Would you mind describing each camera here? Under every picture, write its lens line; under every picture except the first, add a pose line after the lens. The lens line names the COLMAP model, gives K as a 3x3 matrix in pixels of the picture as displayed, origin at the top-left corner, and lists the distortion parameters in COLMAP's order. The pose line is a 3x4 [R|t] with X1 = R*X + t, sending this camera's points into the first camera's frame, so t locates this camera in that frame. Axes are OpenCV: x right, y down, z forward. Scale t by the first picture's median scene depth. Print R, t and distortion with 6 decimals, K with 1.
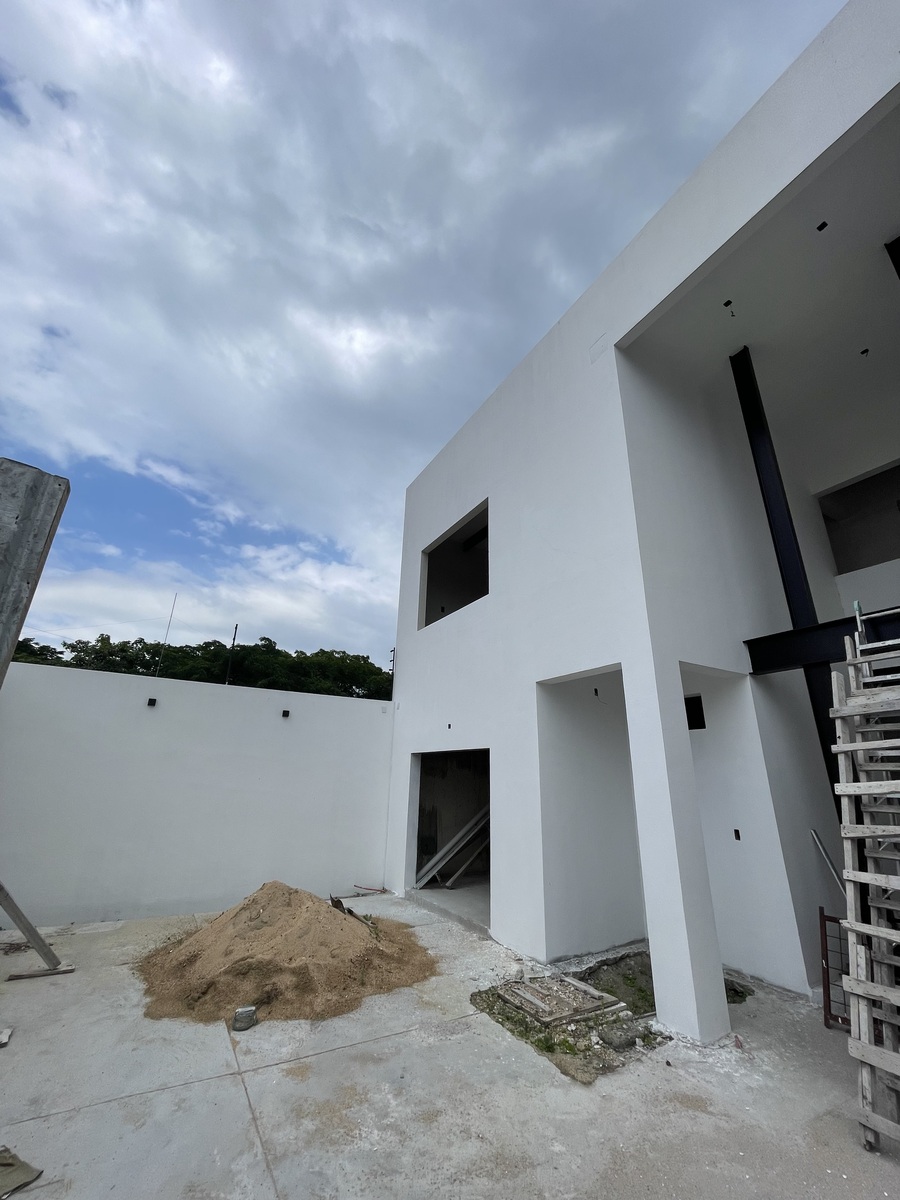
lens RADIAL K [[484.3, 0, 456.1], [0, 484.3, 597.5], [0, 0, 1]] dist [0.001315, 0.000164]
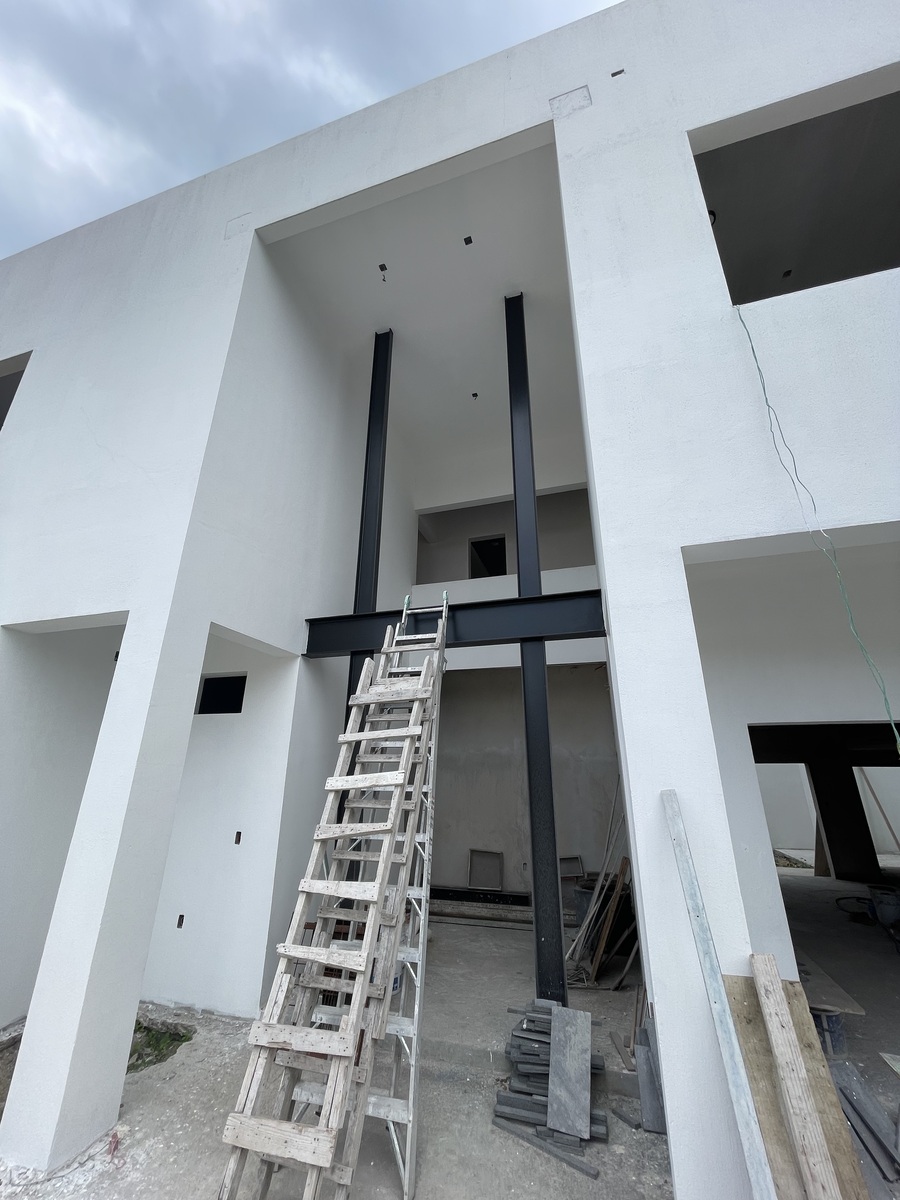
lens RADIAL K [[484.3, 0, 450.7], [0, 484.3, 596.4], [0, 0, 1]] dist [0.001315, 0.000164]
pose [[0.738183, 0.220640, 0.637498, 0.272245], [-0.228335, 0.970943, -0.071649, 0.067732], [-0.634782, -0.092673, 0.767113, 0.187015]]
